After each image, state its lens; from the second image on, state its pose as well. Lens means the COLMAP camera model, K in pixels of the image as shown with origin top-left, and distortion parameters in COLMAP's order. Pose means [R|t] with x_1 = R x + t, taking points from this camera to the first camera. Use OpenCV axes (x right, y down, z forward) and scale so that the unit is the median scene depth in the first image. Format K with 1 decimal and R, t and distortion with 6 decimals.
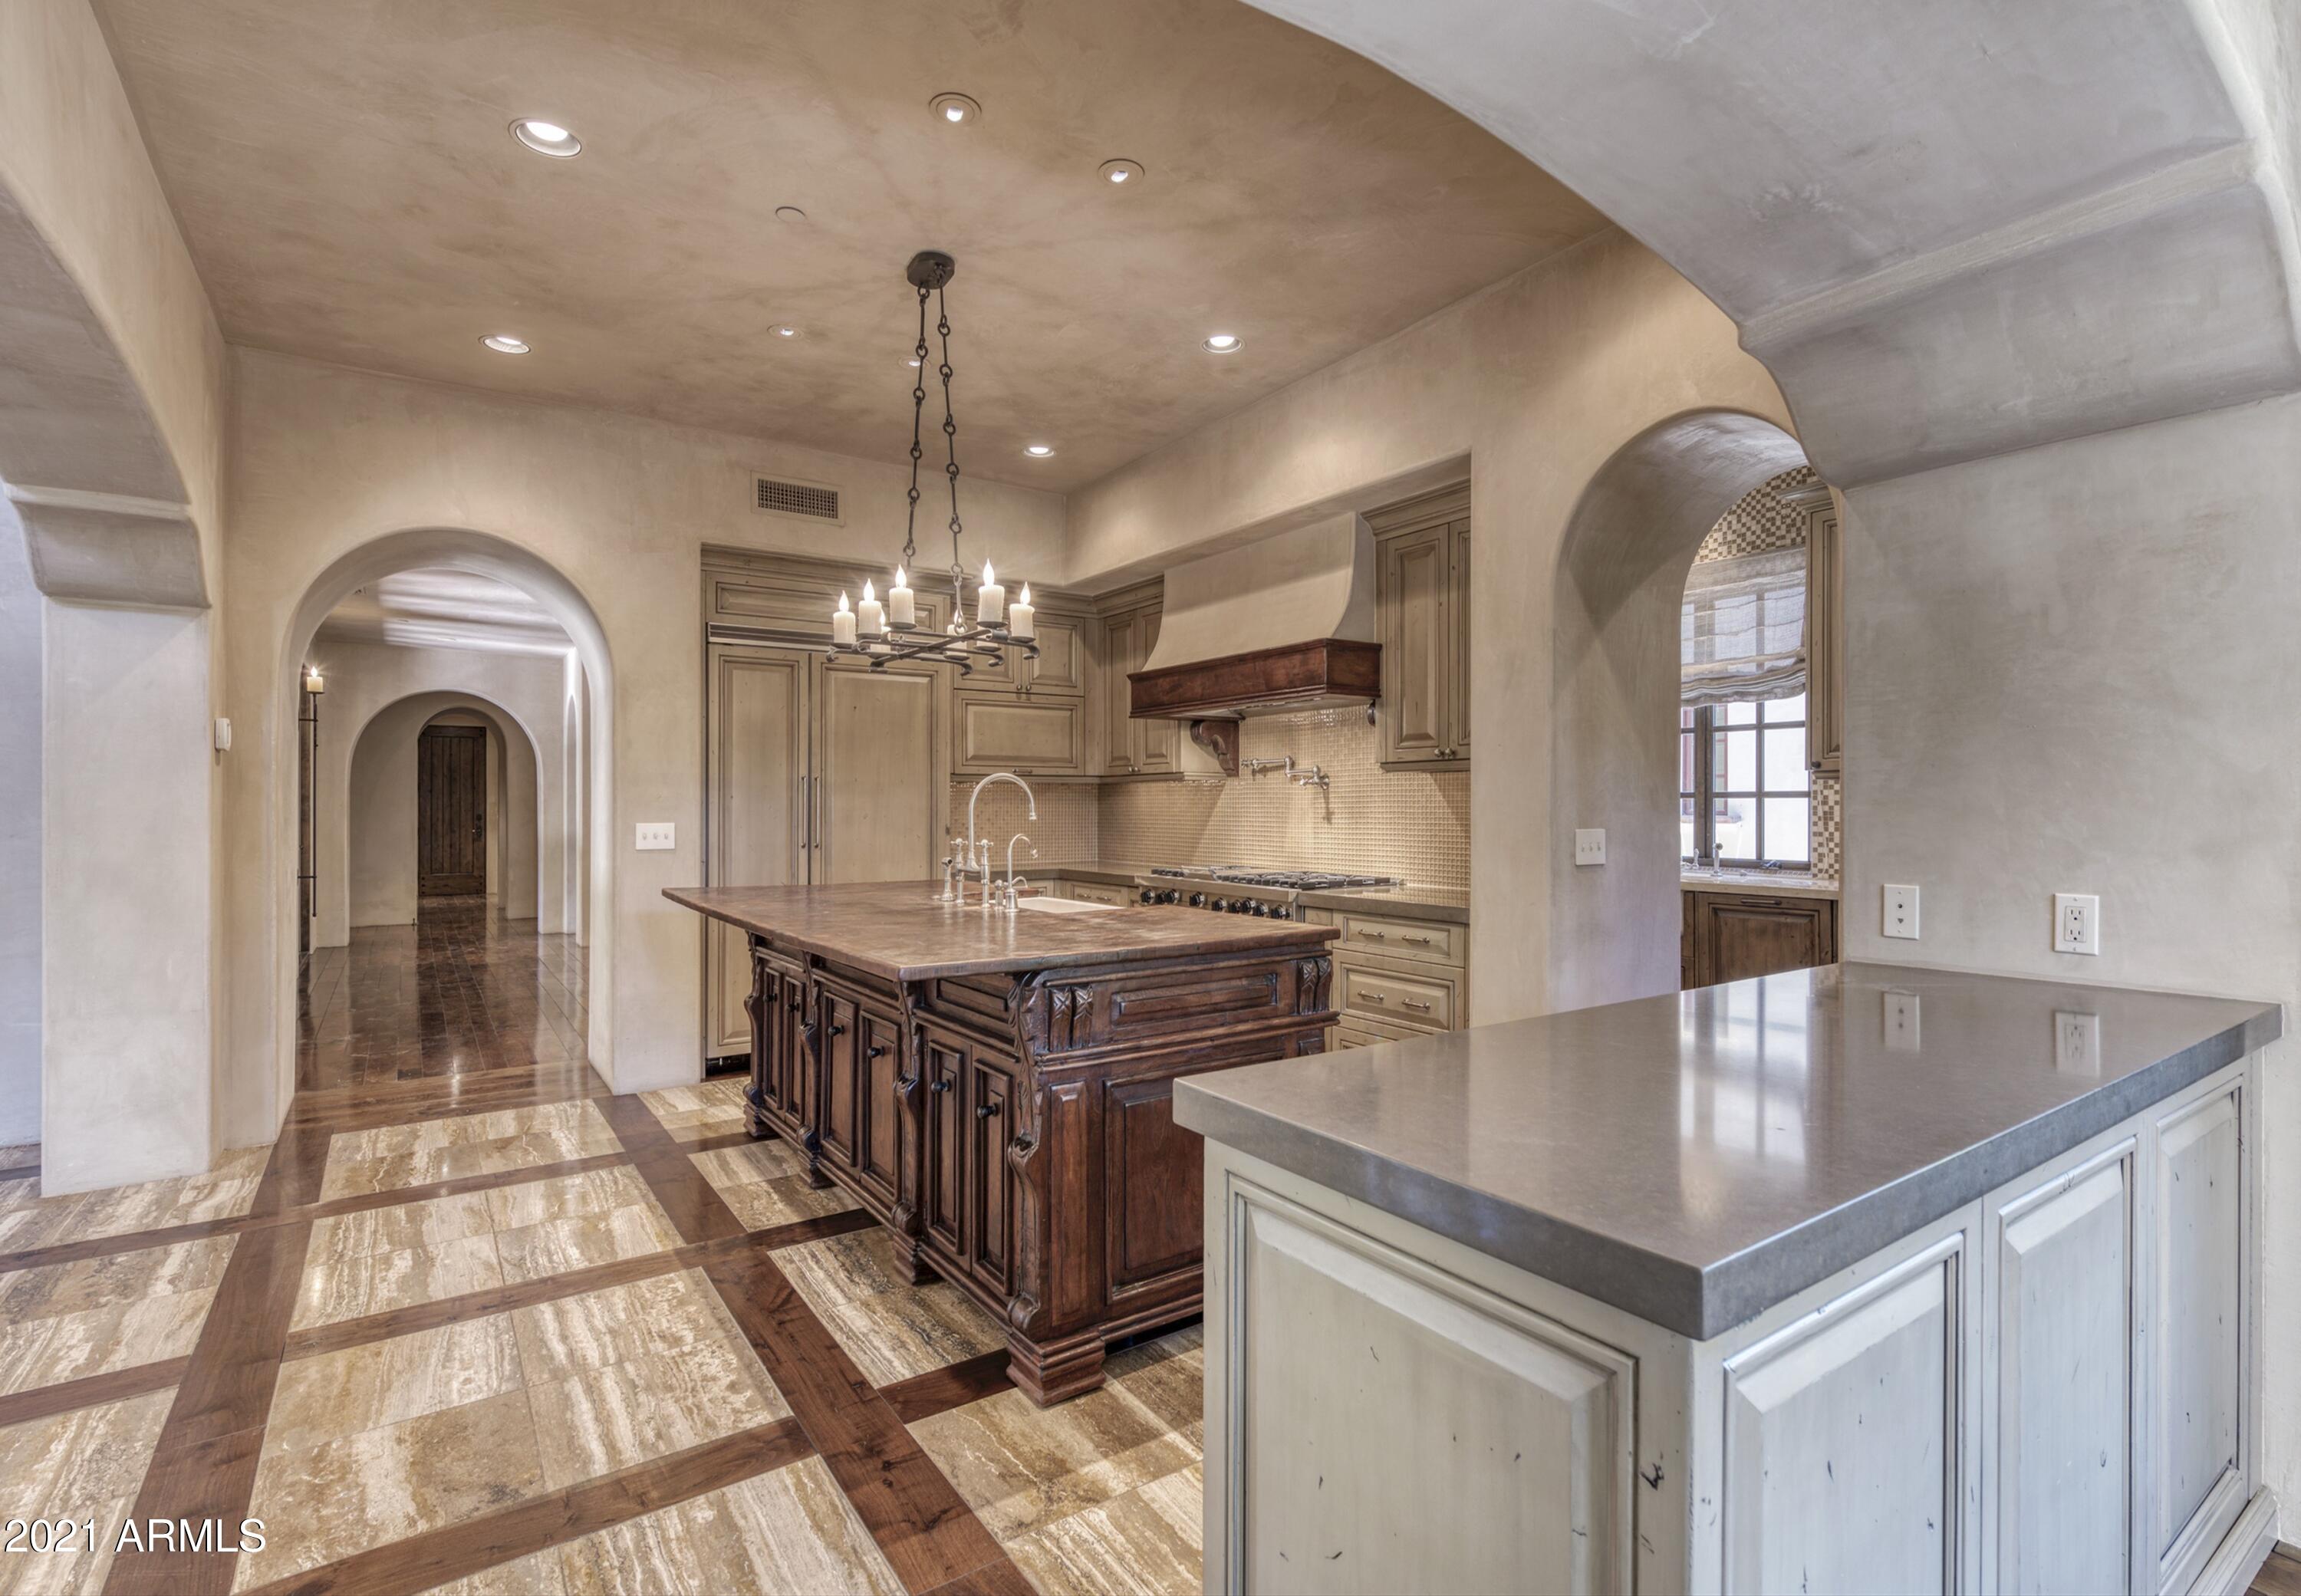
lens RADIAL K [[1144.6, 0, 1149.4], [0, 1144.6, 808.6], [0, 0, 1]] dist [0.001513, -0.000490]
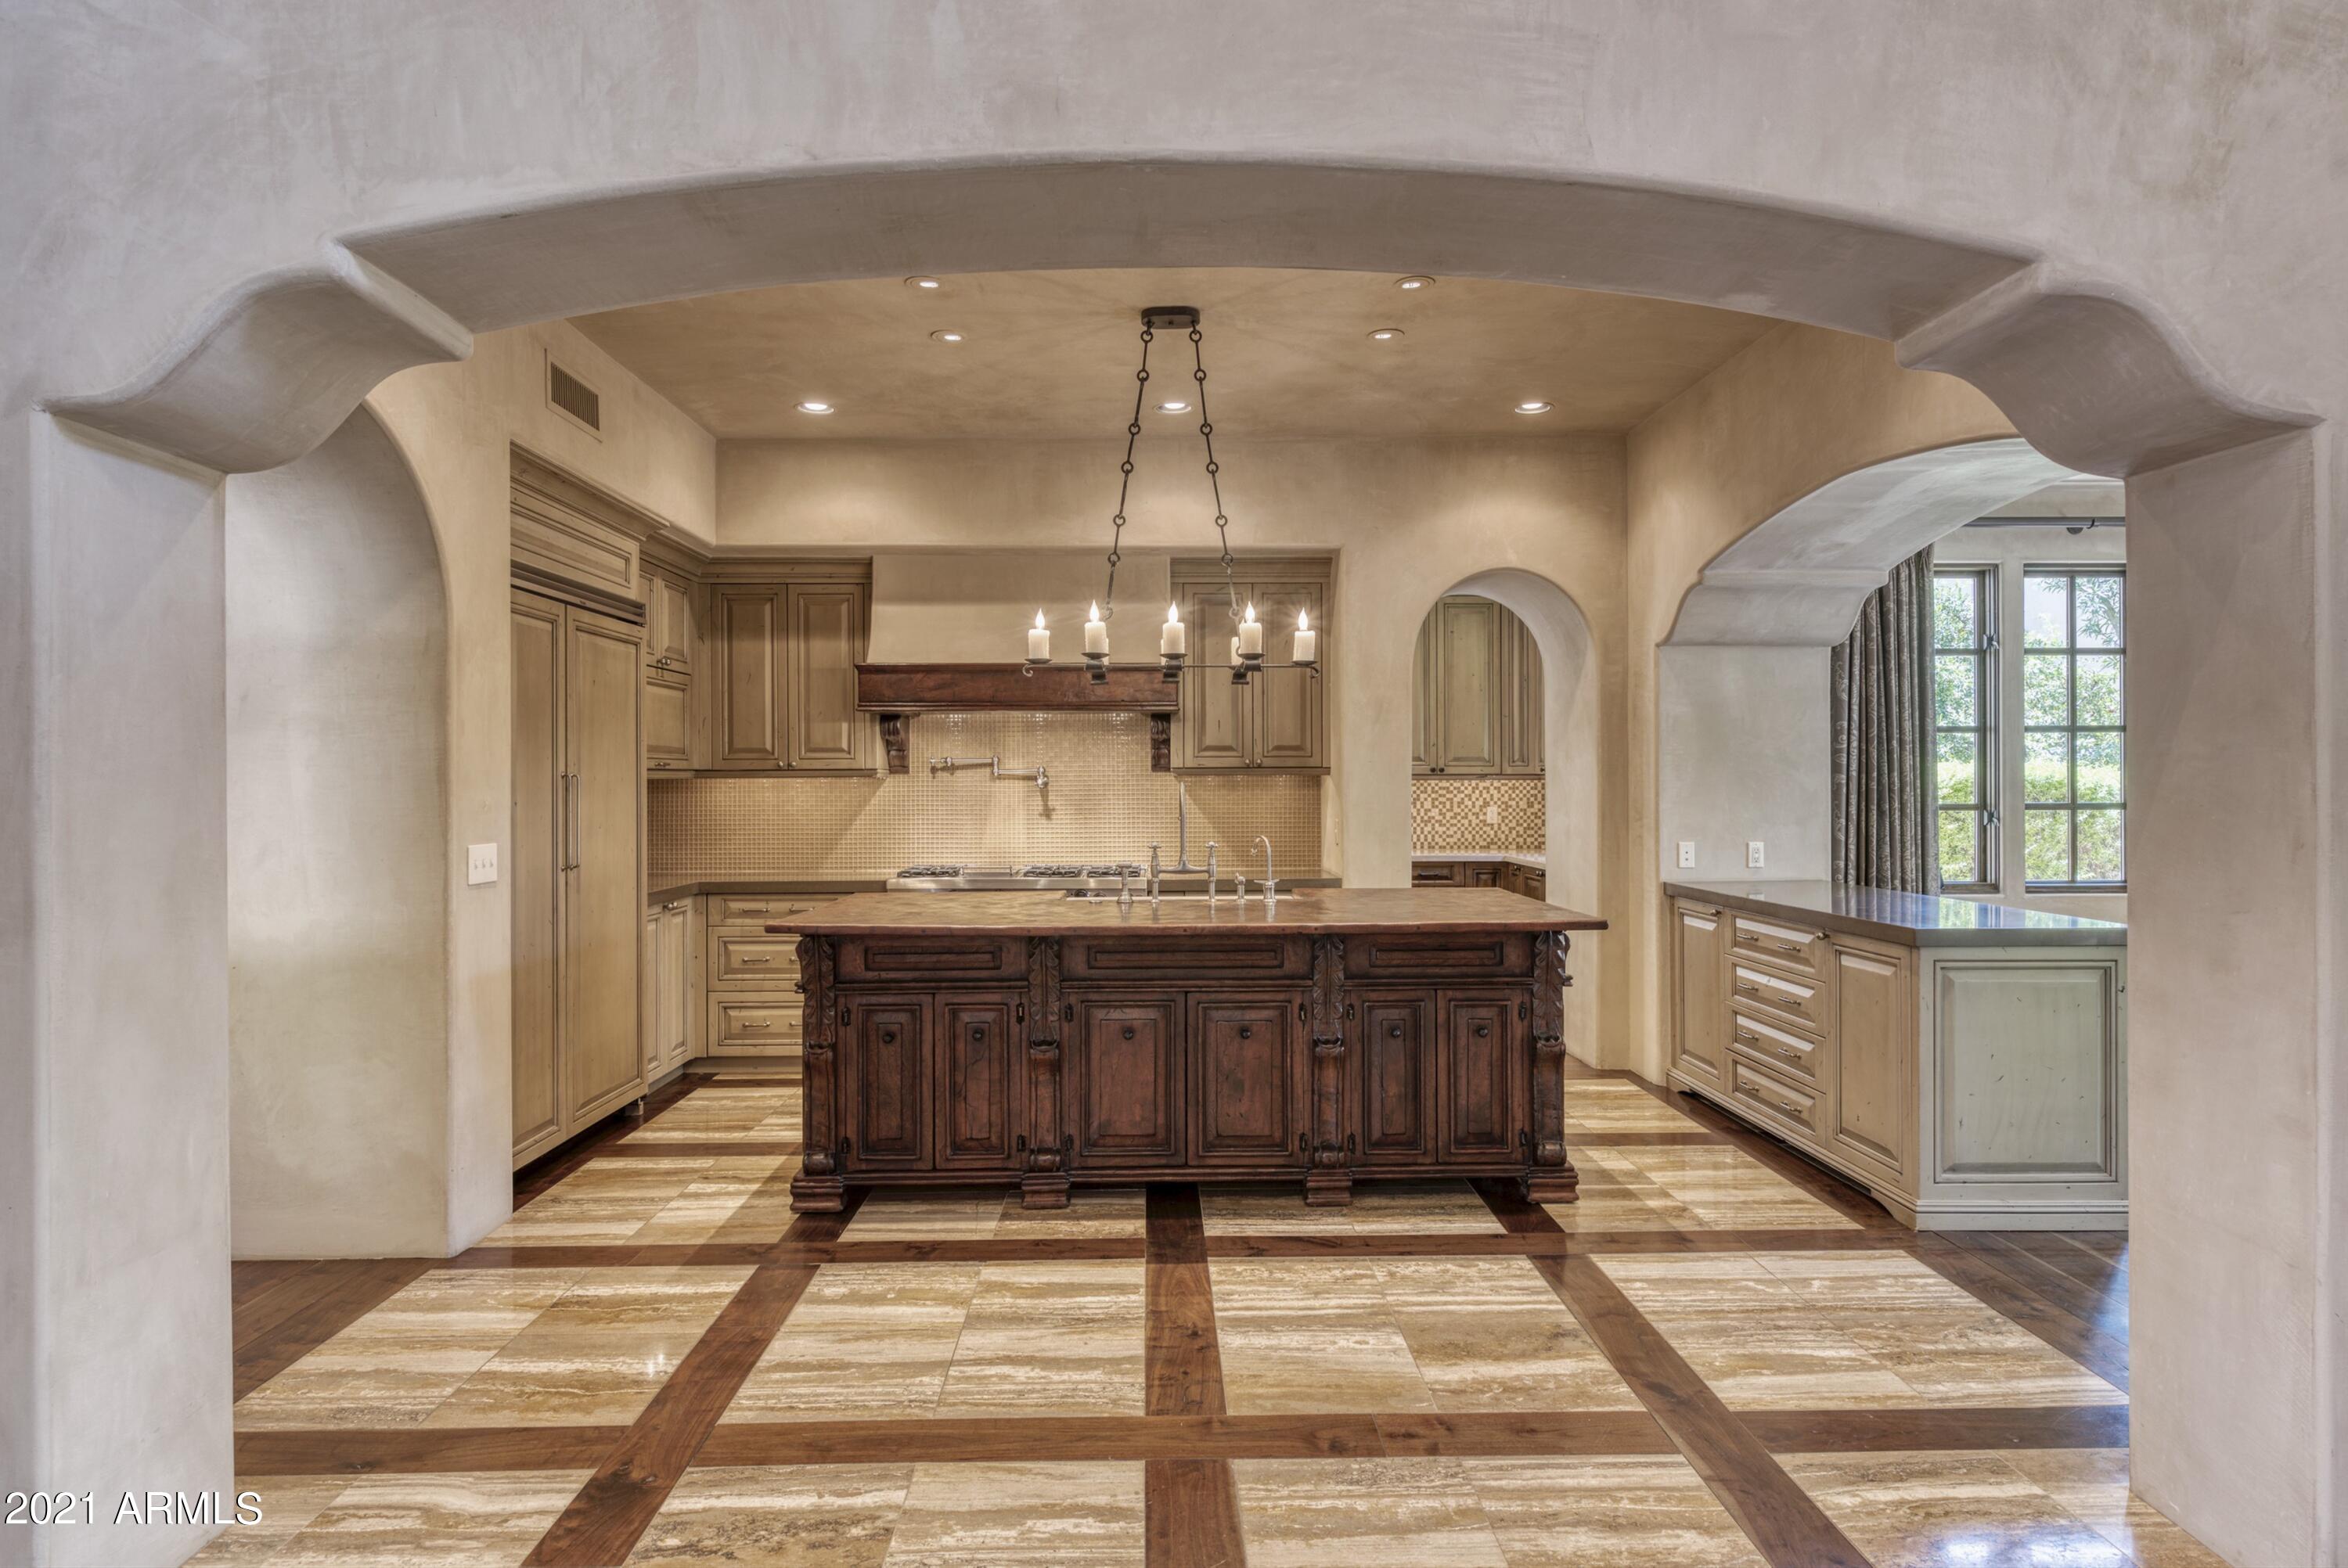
lens RADIAL K [[1341.1, 0, 1170.8], [0, 1341.1, 790.0], [0, 0, 1]] dist [0.003492, 0.000525]
pose [[0.533105, -0.007195, 0.846019, -1.038726], [0.004979, 0.999973, 0.005367, -0.025492], [-0.846034, 0.001352, 0.533126, 0.267812]]
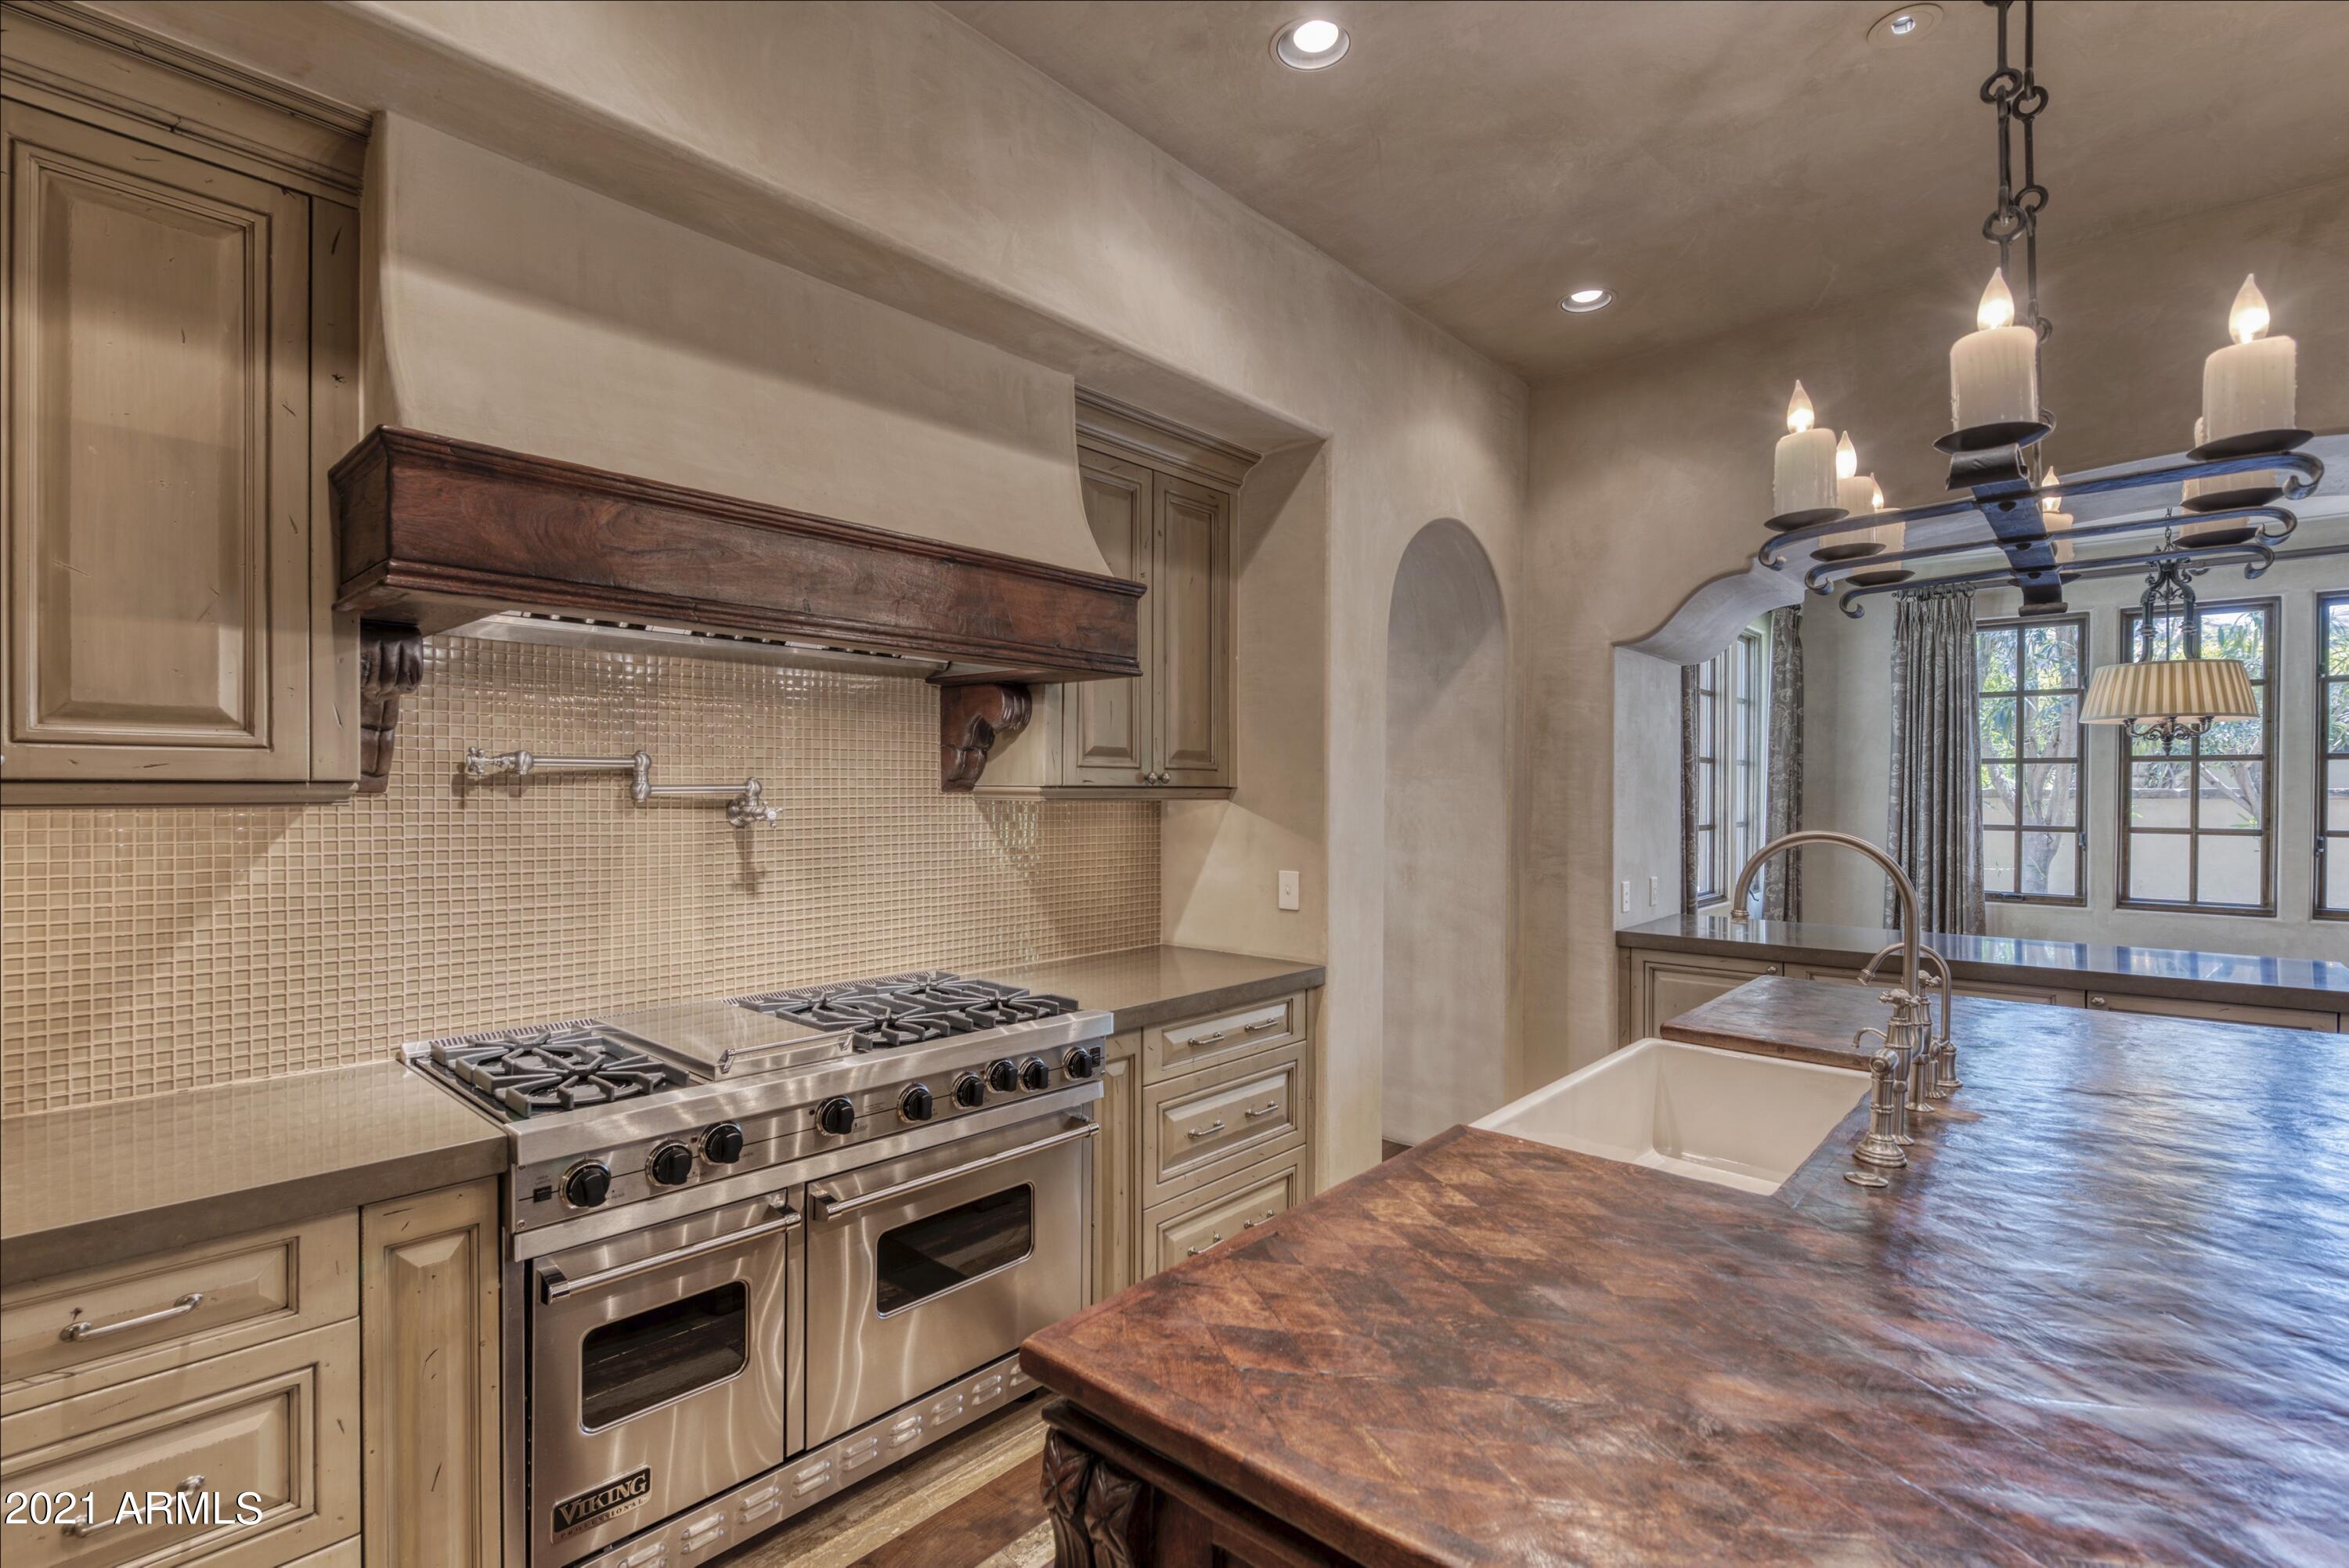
lens RADIAL K [[1078.8, 0, 1165.9], [0, 1078.8, 801.5], [0, 0, 1]] dist [-0.004289, -0.000973]
pose [[-0.260386, -0.009590, 0.965457, -0.410822], [-0.001655, 0.999954, 0.009486, -0.039143], [-0.965503, 0.000872, -0.260390, 1.148364]]
